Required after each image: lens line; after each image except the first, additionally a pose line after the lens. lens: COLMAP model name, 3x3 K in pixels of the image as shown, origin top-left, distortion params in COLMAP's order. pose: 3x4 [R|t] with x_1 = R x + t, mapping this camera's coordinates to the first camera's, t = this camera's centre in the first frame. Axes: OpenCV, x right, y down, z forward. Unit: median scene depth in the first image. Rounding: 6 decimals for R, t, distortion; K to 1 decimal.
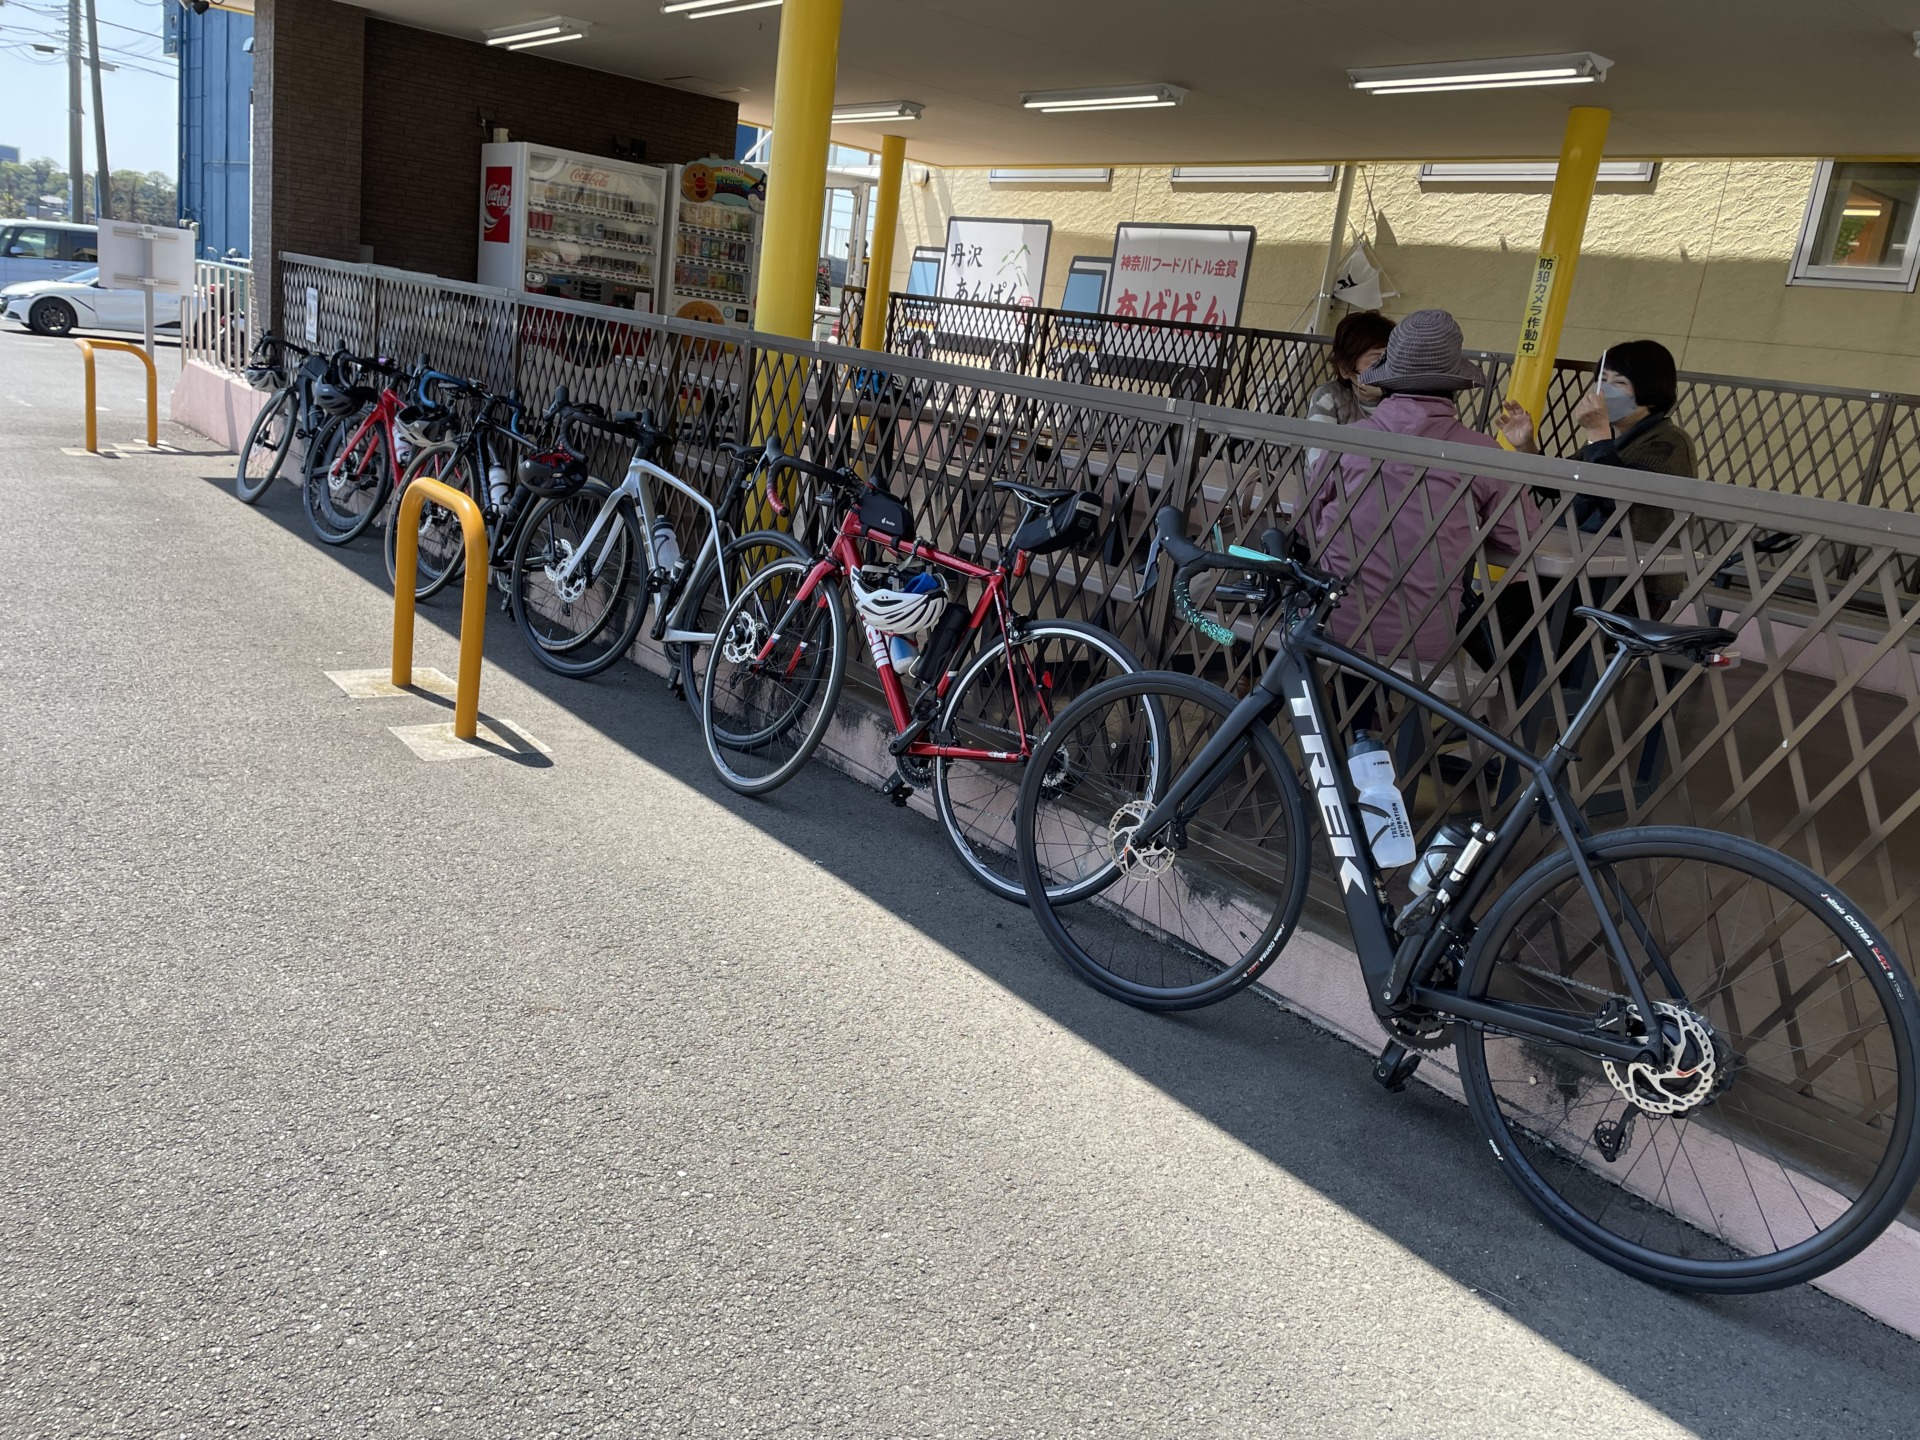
lens RADIAL K [[1484.0, 0, 960.0], [0, 1484.0, 720.0], [0, 0, 1]] dist [-0.006314, -0.001621]
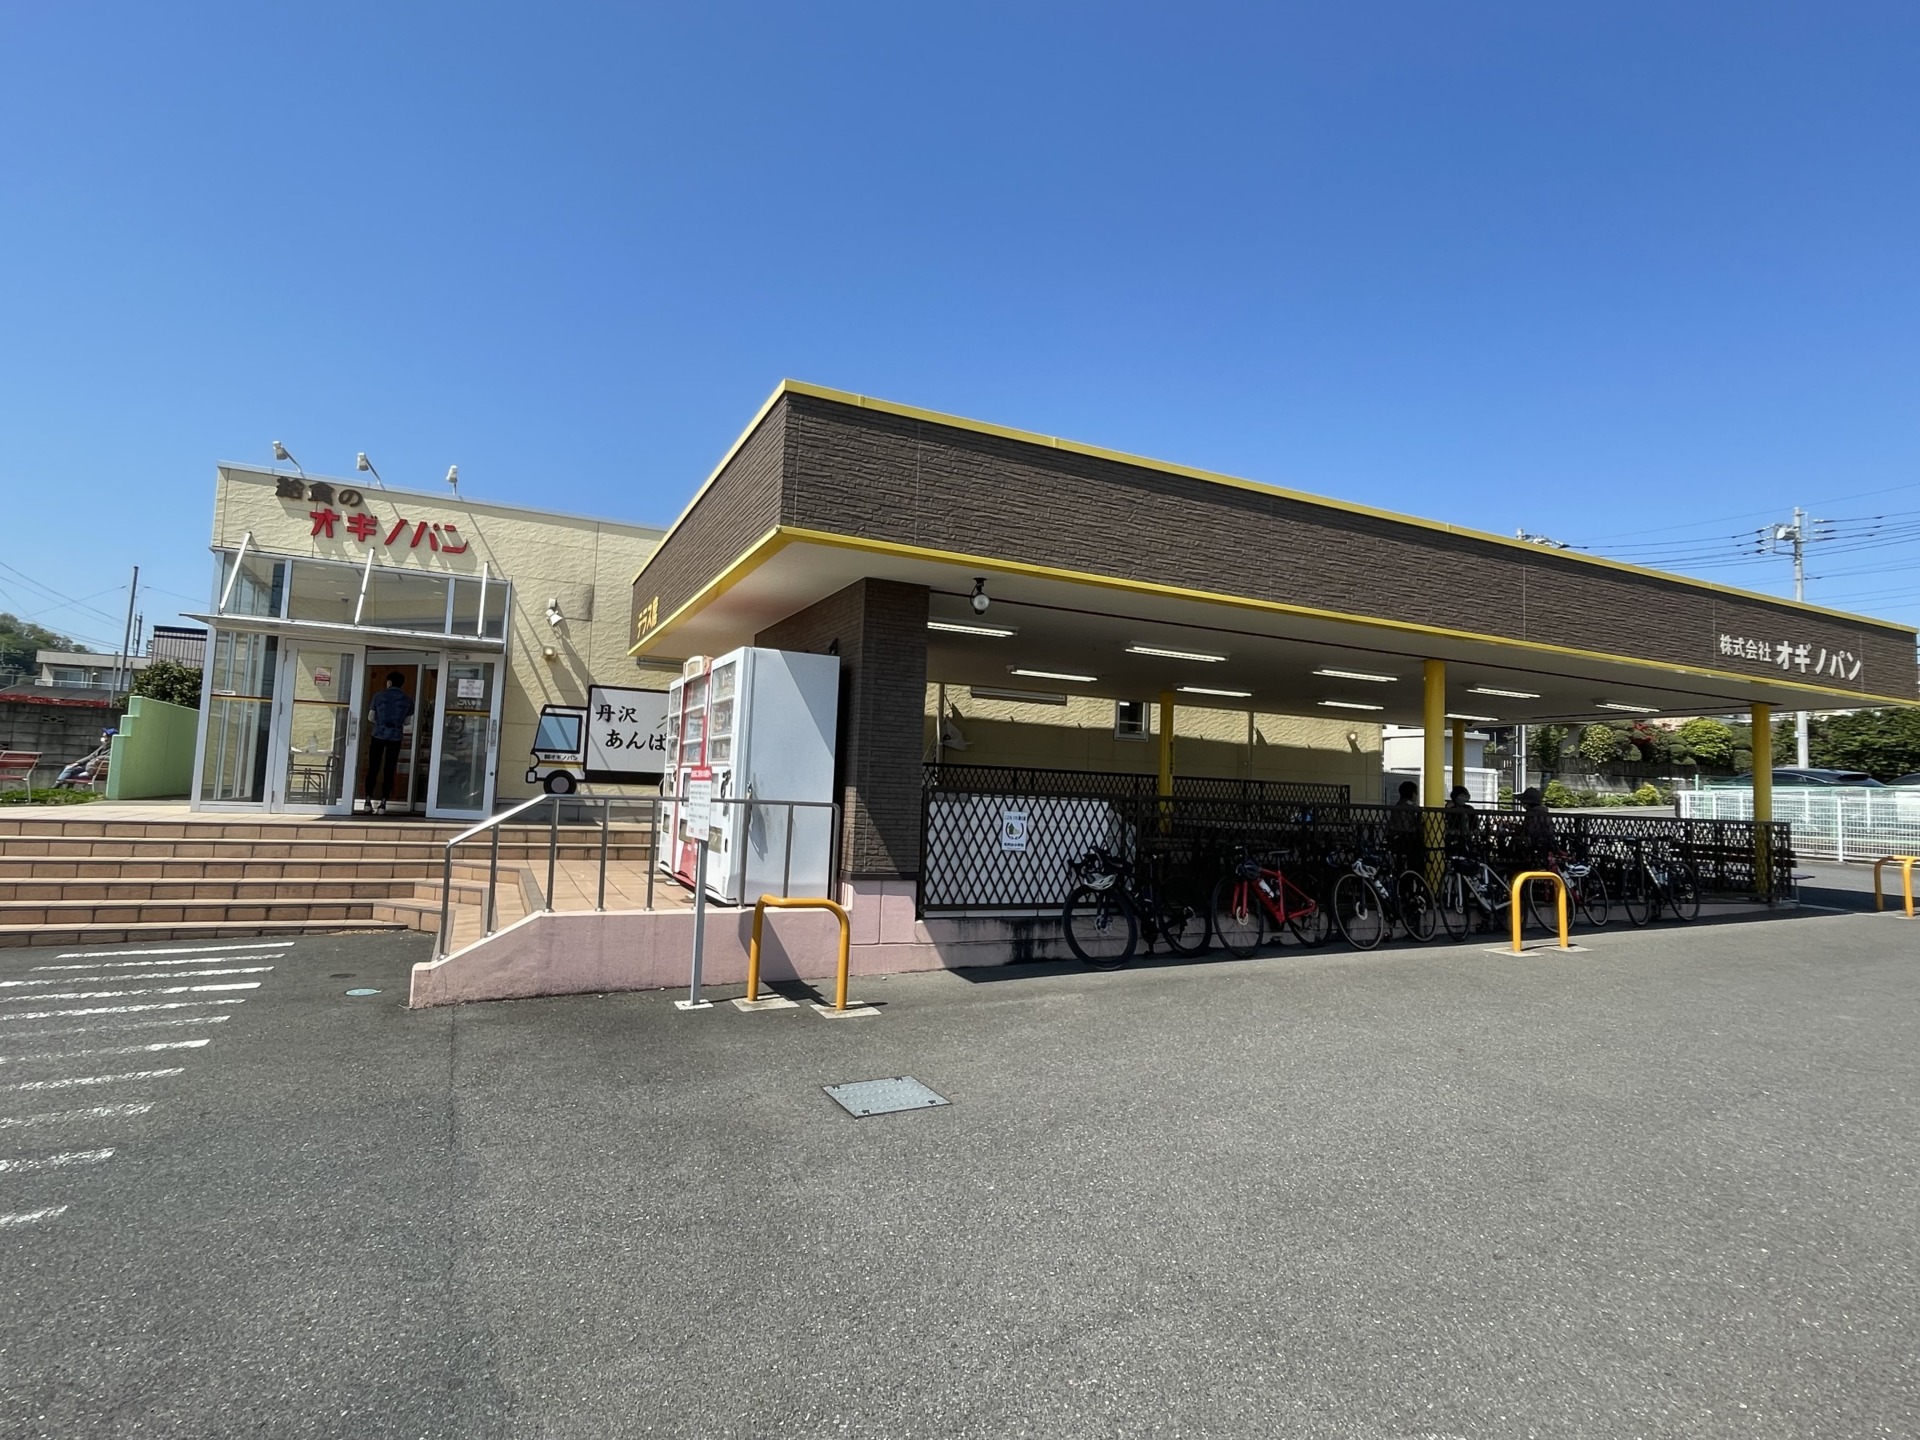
lens RADIAL K [[993.6, 0, 947.6], [0, 993.6, 706.0], [0, 0, 1]] dist [0.034784, 0.000743]
pose [[0.212892, -0.021844, 0.976832, -0.845124], [0.240145, 0.970253, -0.030641, -0.227031], [-0.947105, 0.241105, 0.211805, 0.537574]]
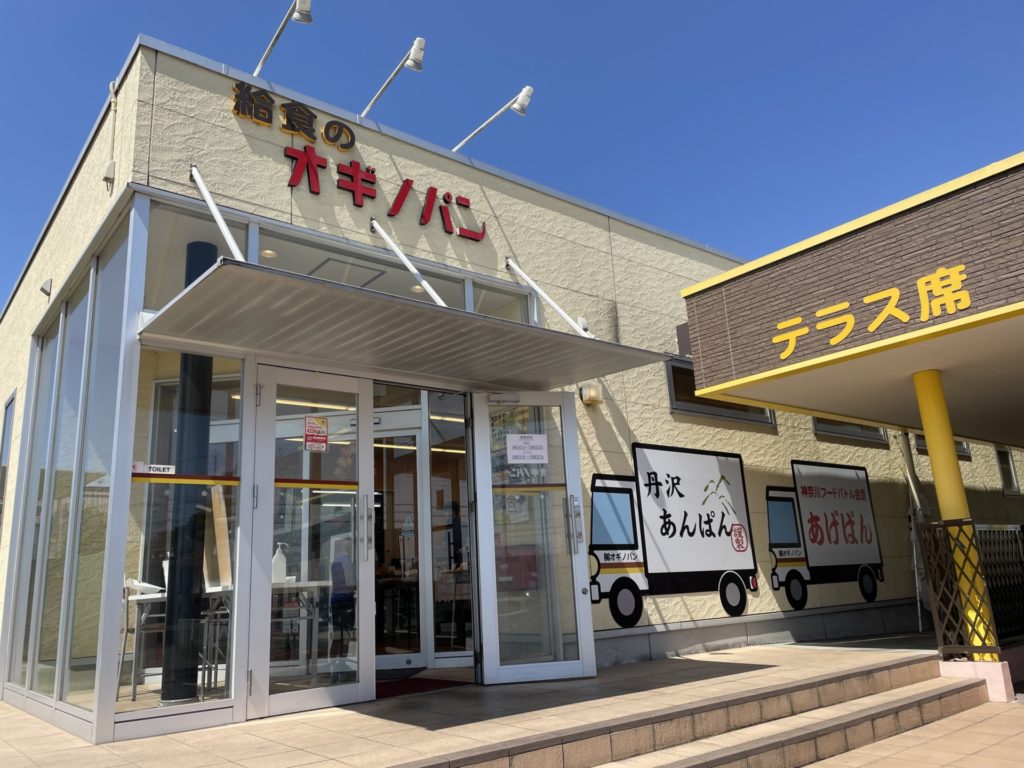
lens RADIAL K [[765.2, 0, 512.0], [0, 765.2, 384.0], [0, 0, 1]] dist [0.091756, -0.001713]
pose [[-0.047515, 0.143954, 0.988443, -0.483686], [0.310611, 0.942630, -0.122351, -0.354198], [-0.949349, 0.301208, -0.089503, 1.148632]]
